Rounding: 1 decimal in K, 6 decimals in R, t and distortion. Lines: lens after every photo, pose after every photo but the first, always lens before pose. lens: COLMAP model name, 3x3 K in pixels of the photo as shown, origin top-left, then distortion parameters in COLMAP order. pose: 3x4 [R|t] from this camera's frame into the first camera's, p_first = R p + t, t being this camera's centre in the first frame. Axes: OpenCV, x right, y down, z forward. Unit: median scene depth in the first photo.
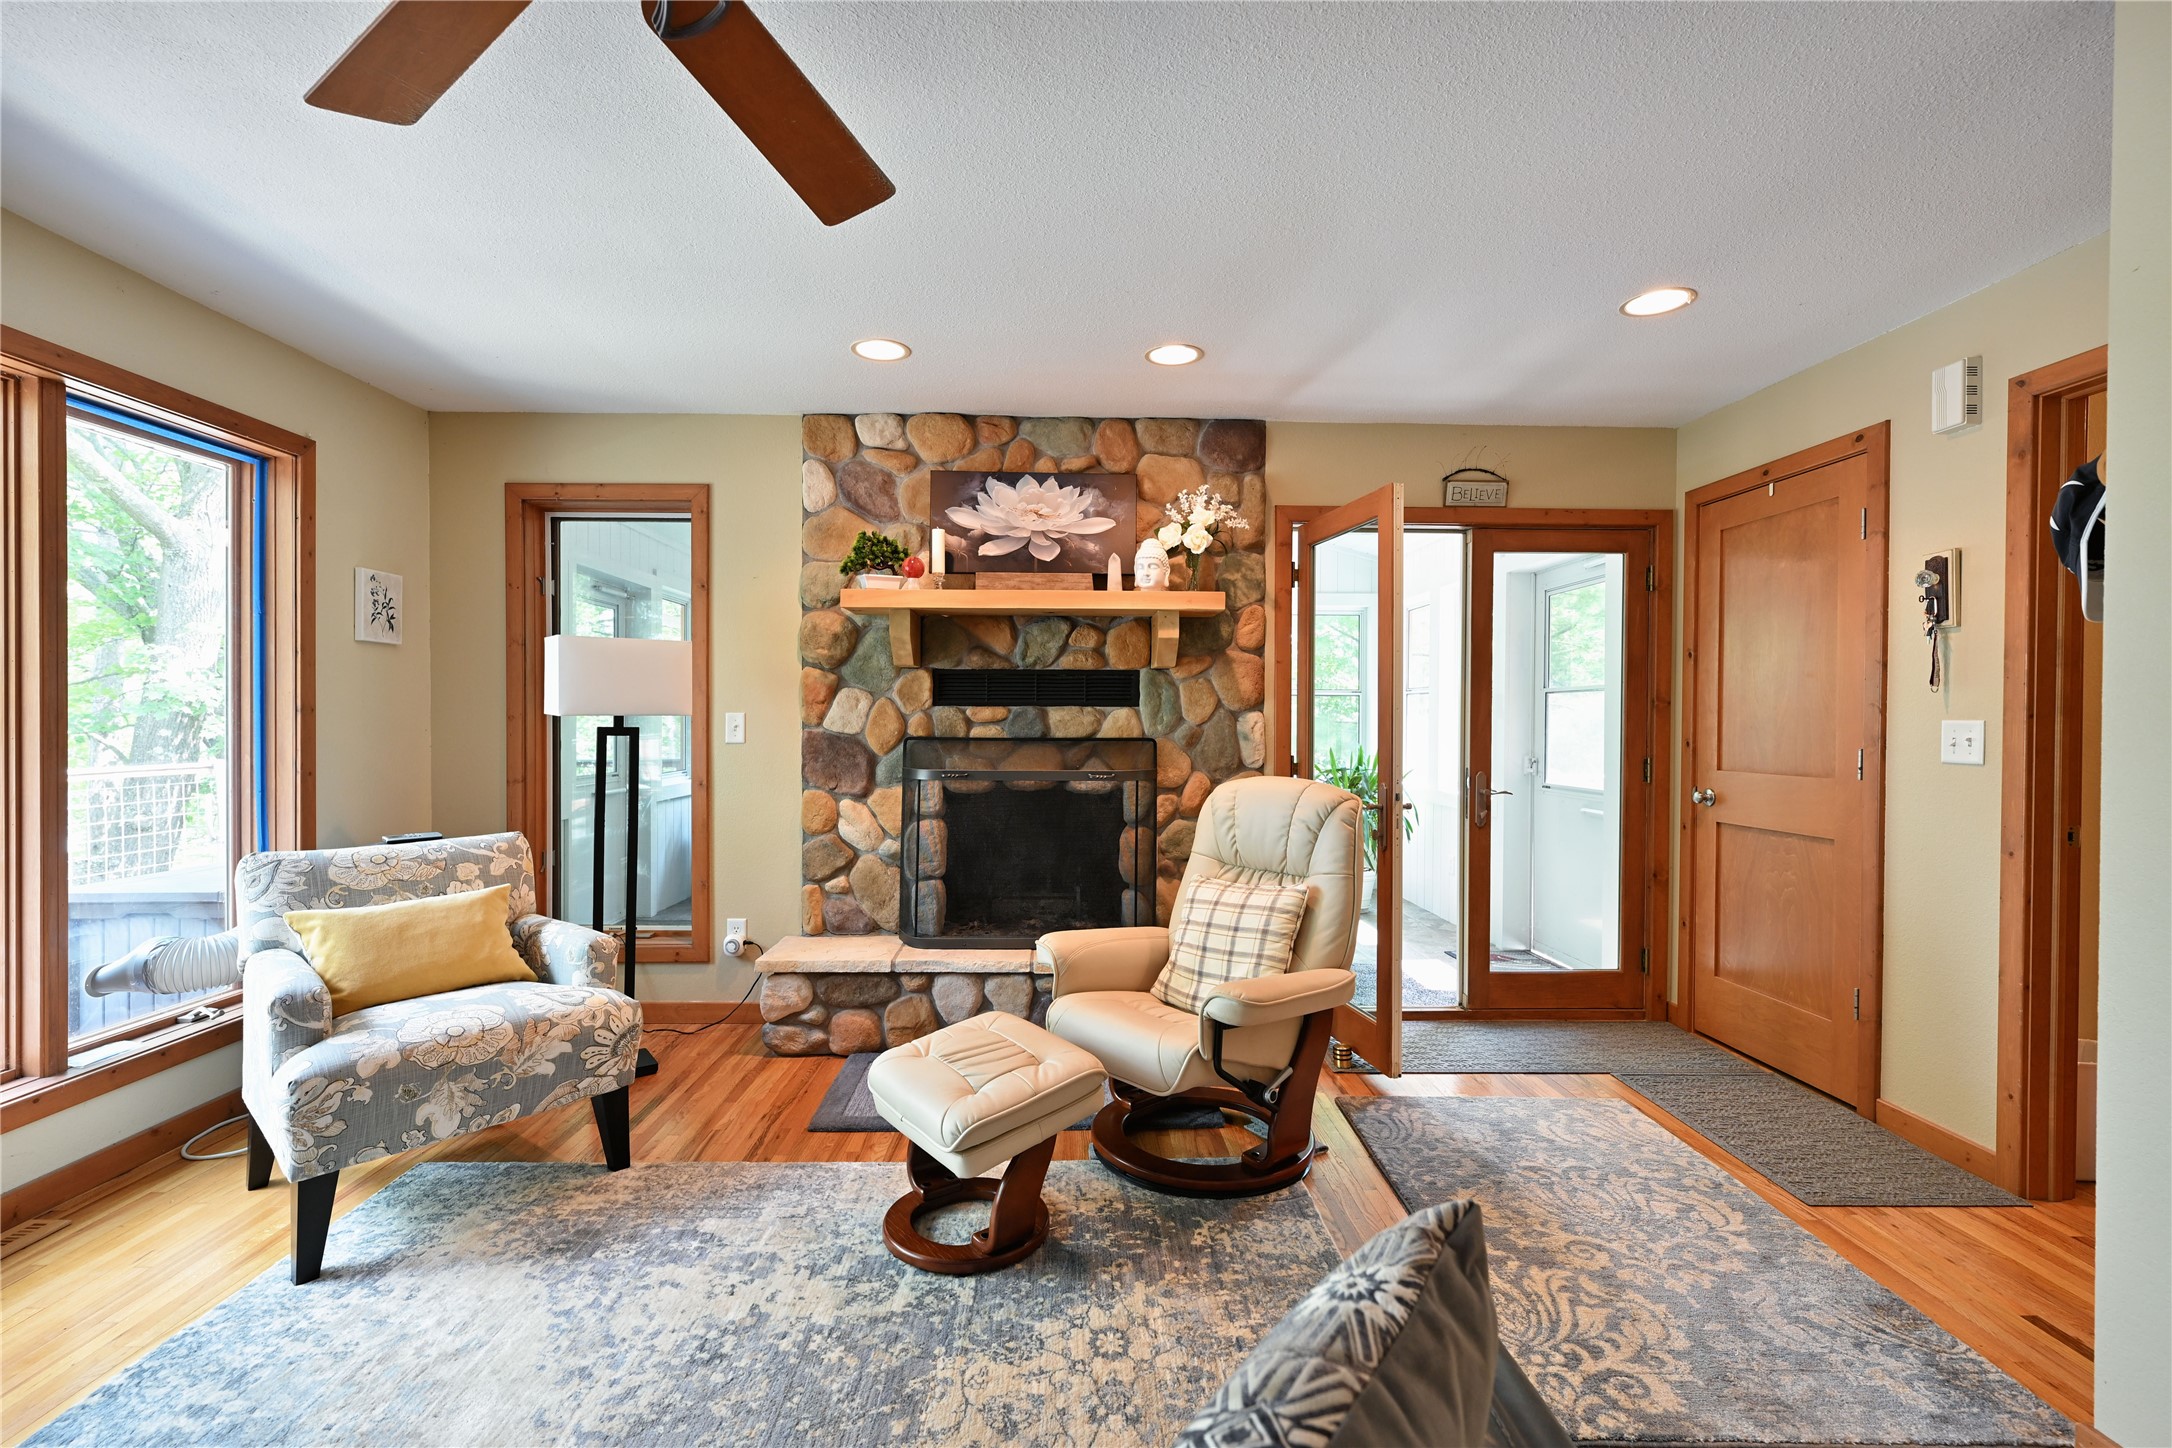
lens RADIAL K [[944.0, 0, 1076.7], [0, 944.0, 726.7], [0, 0, 1]] dist [0.001985, -0.000027]
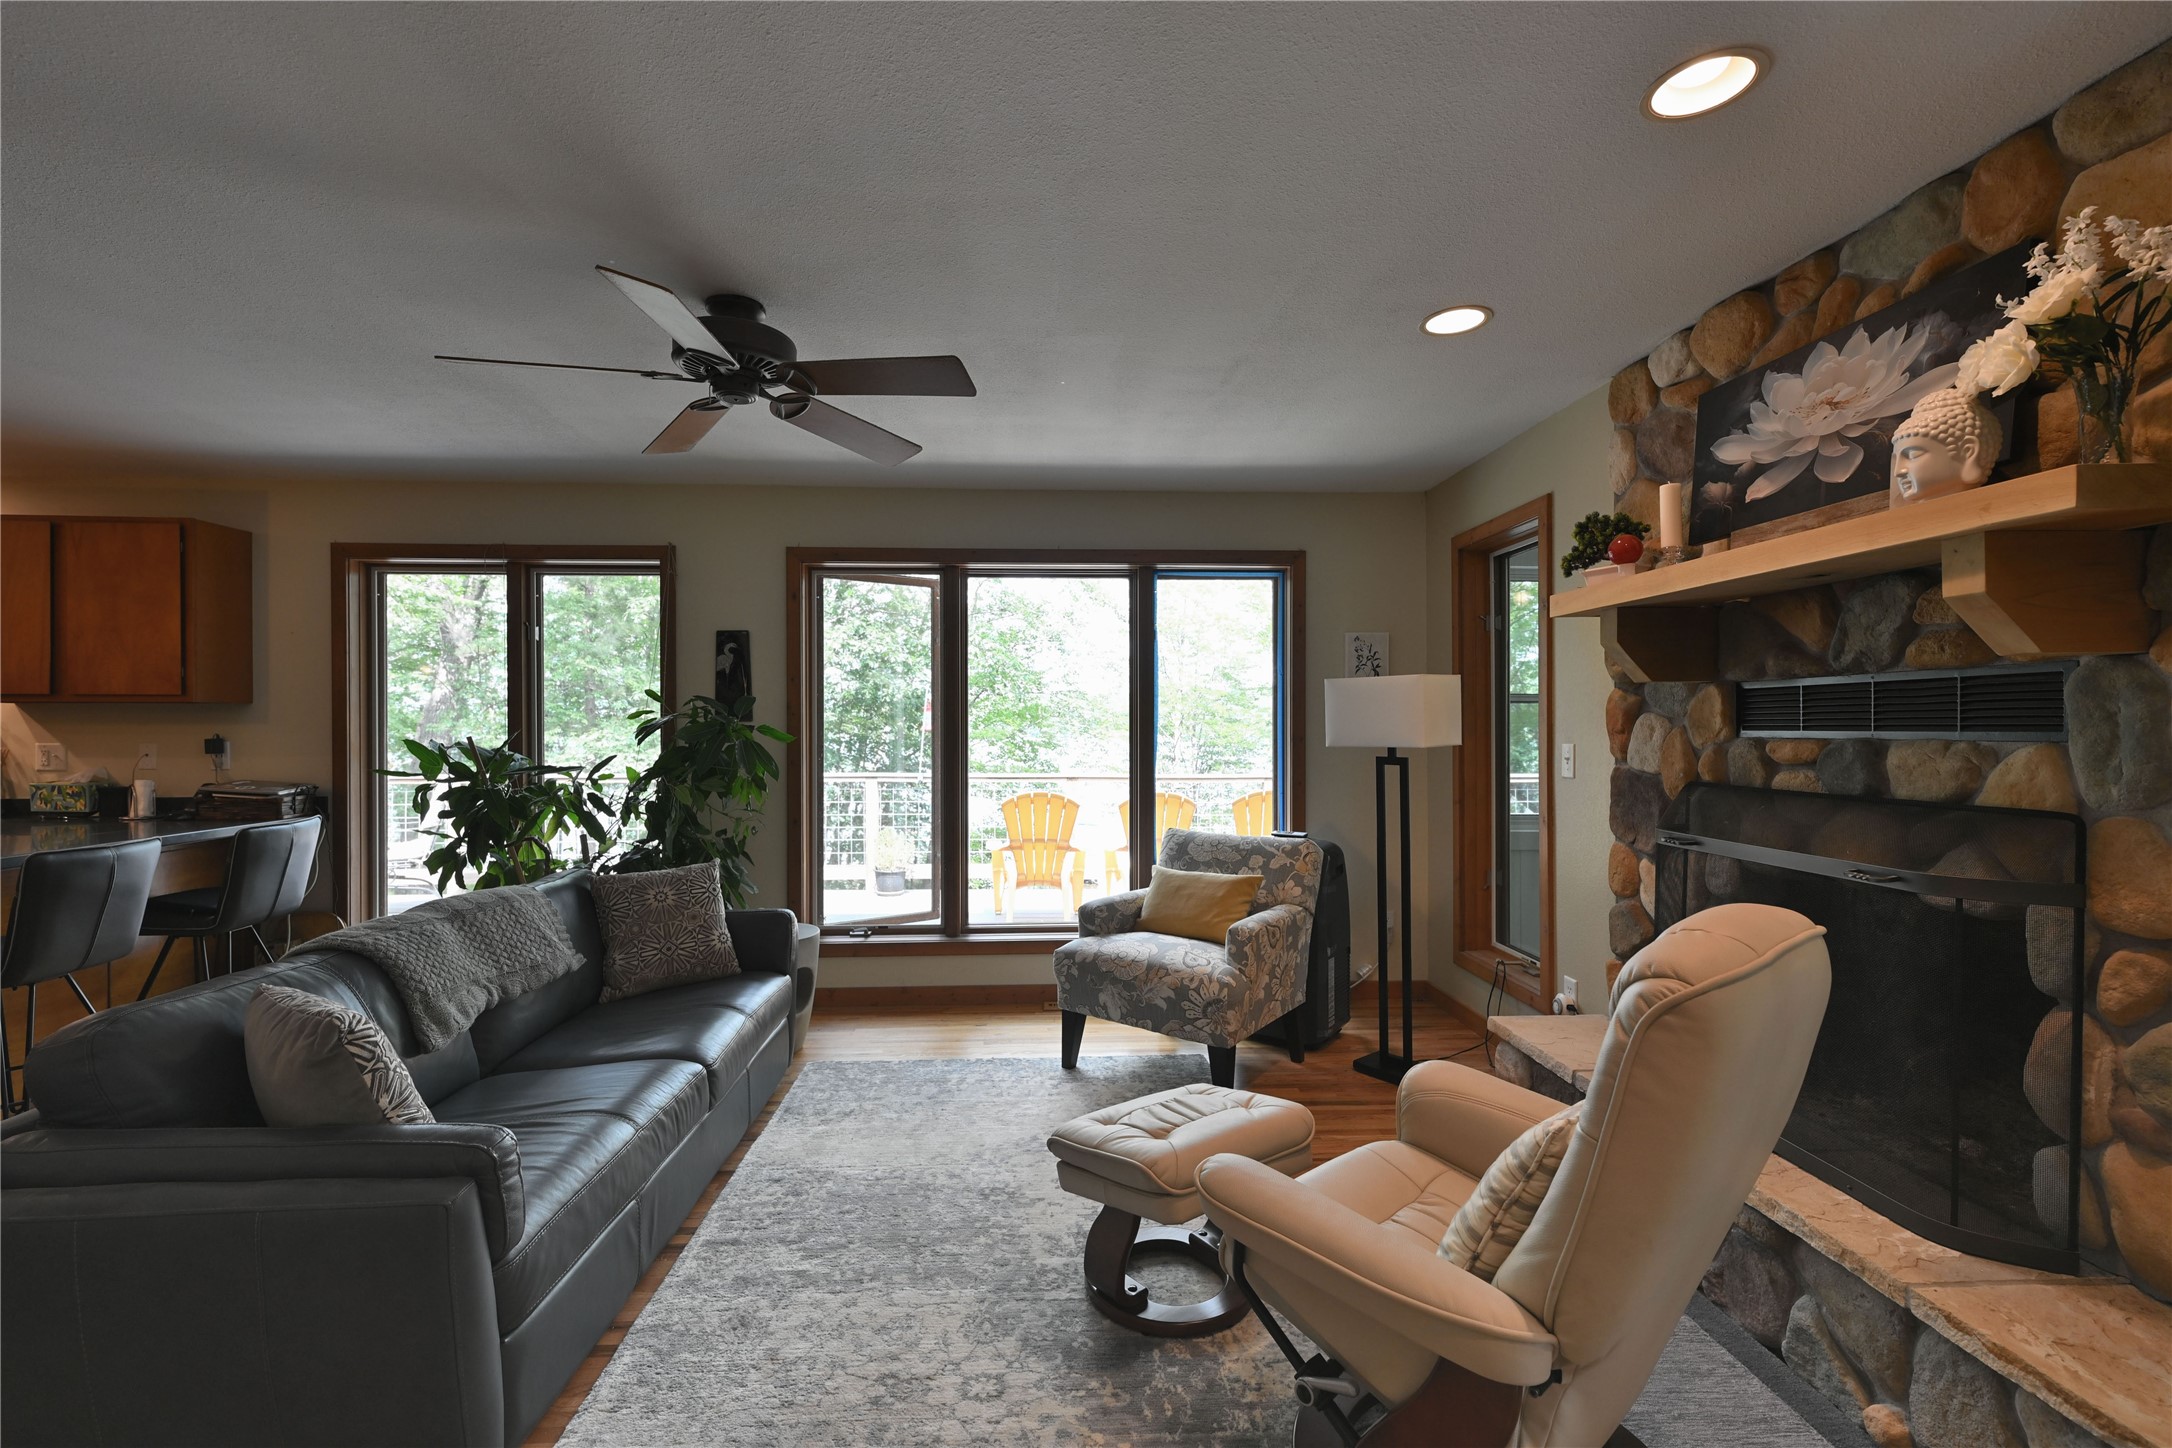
lens RADIAL K [[944.0, 0, 1086.0], [0, 944.0, 729.5], [0, 0, 1]] dist [0.001985, -0.000027]
pose [[0.029204, -0.000825, -0.999573, 0.513694], [-0.006793, 0.999976, -0.001024, -0.024113], [0.999550, 0.006820, 0.029198, 0.528356]]
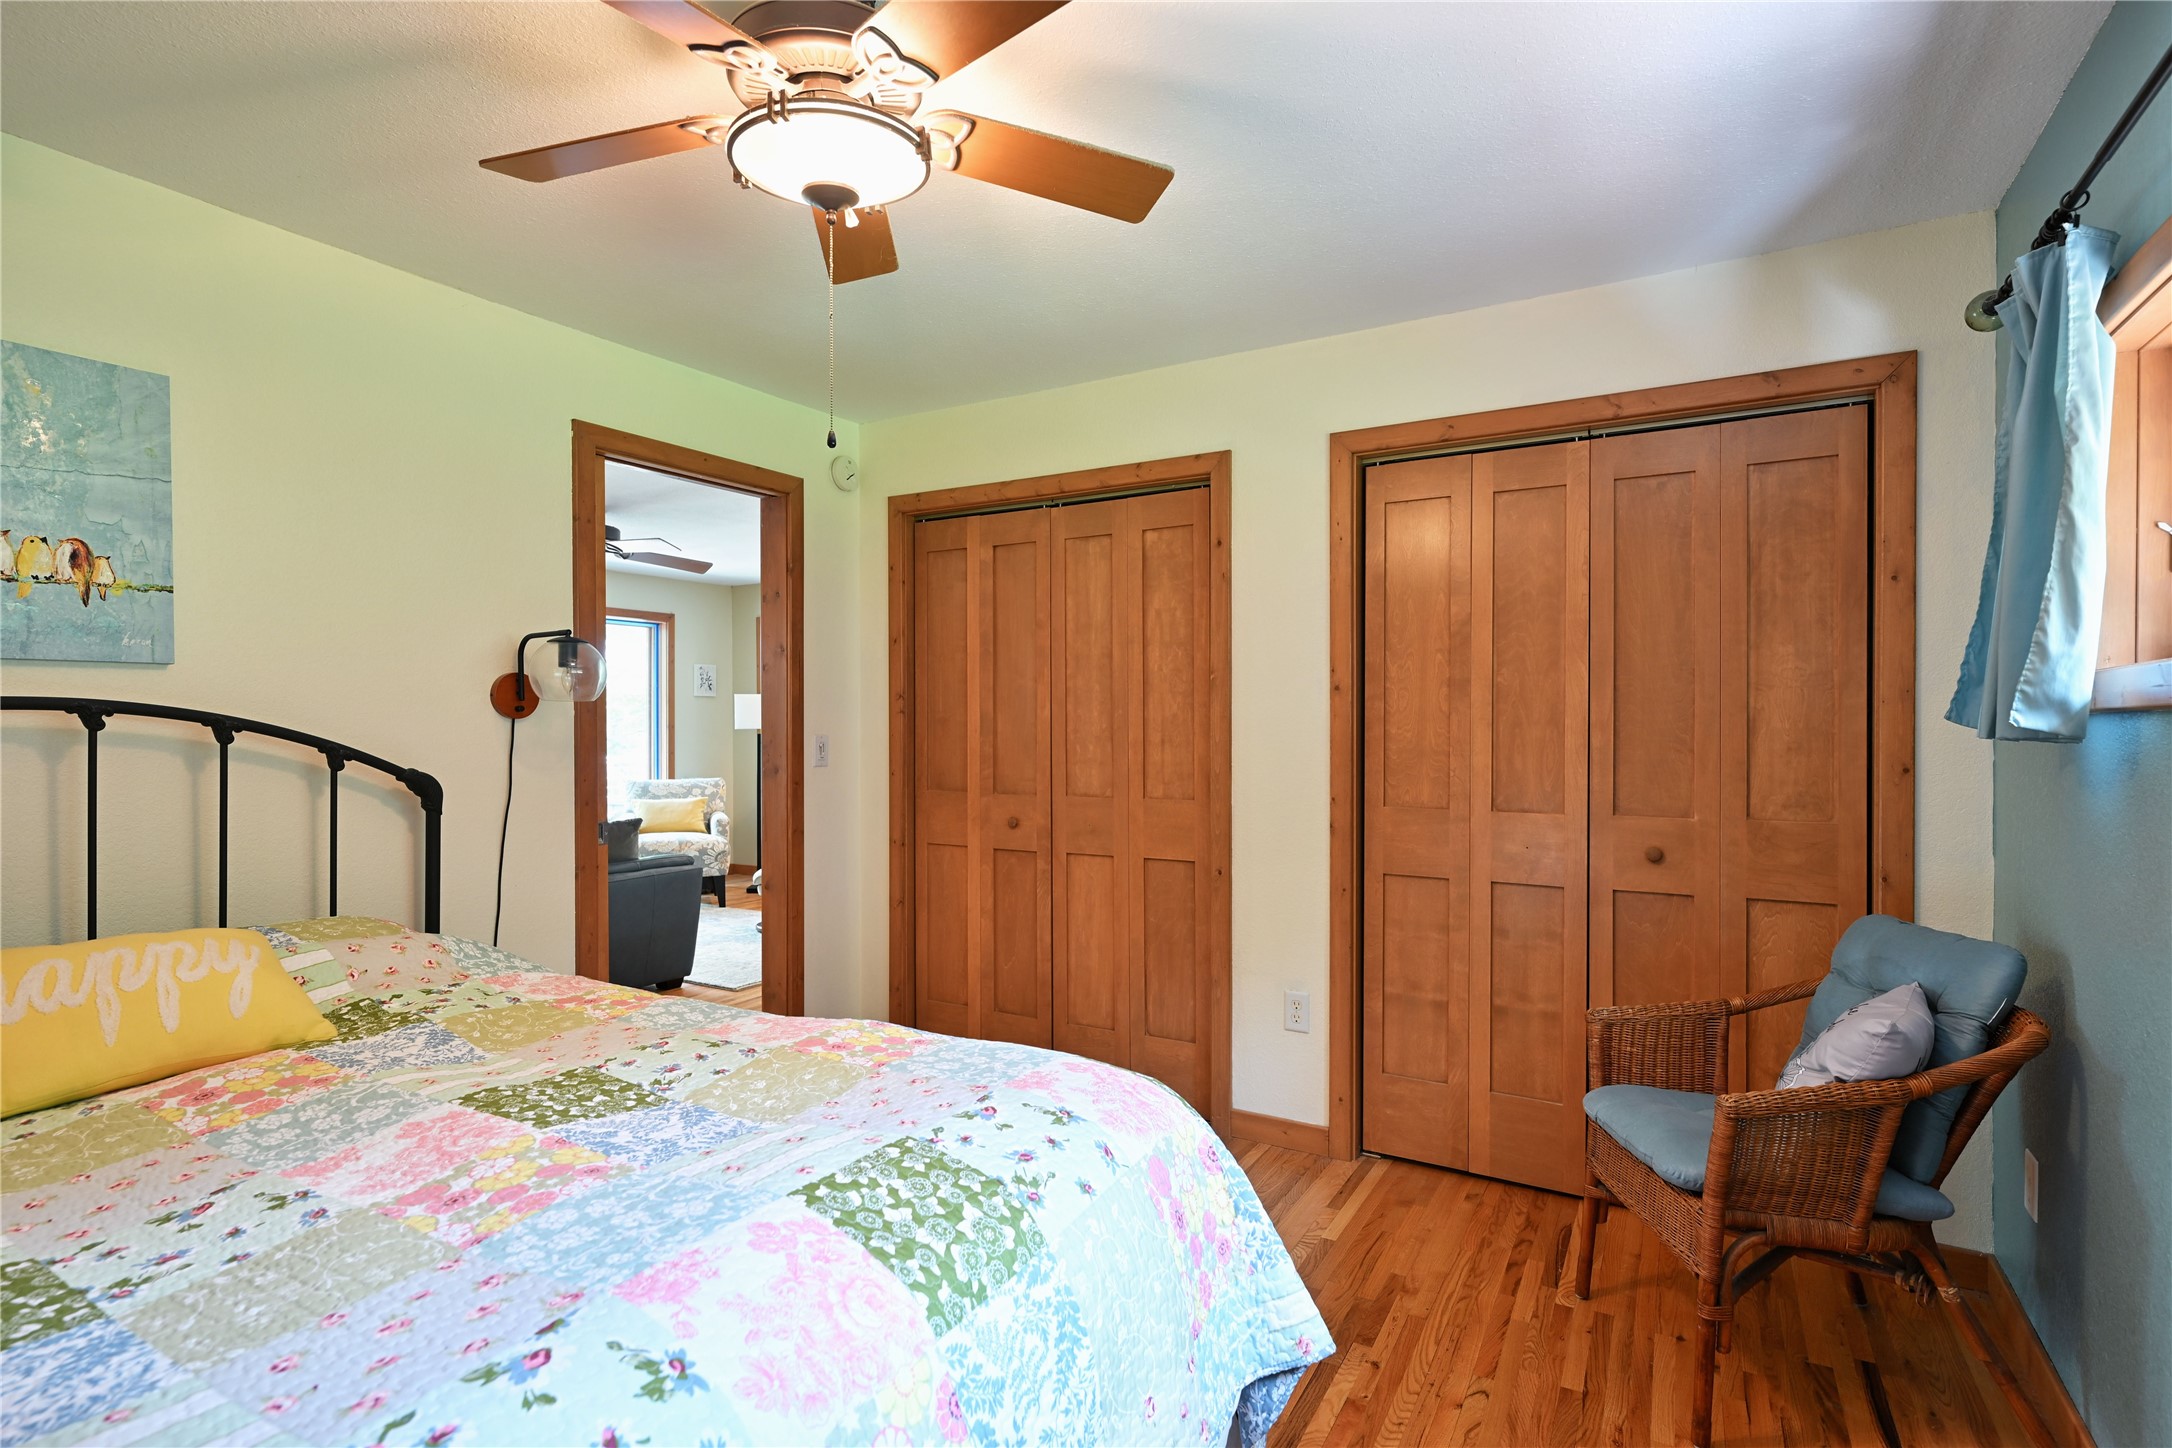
lens RADIAL K [[1066.8, 0, 1090.0], [0, 1066.8, 722.0], [0, 0, 1]] dist [0.003272, -0.000960]
pose [[0.855420, -0.002865, -0.517927, 1.272677], [-0.000117, 0.999984, -0.005725, -0.011416], [0.517935, 0.004957, 0.855406, -0.655760]]
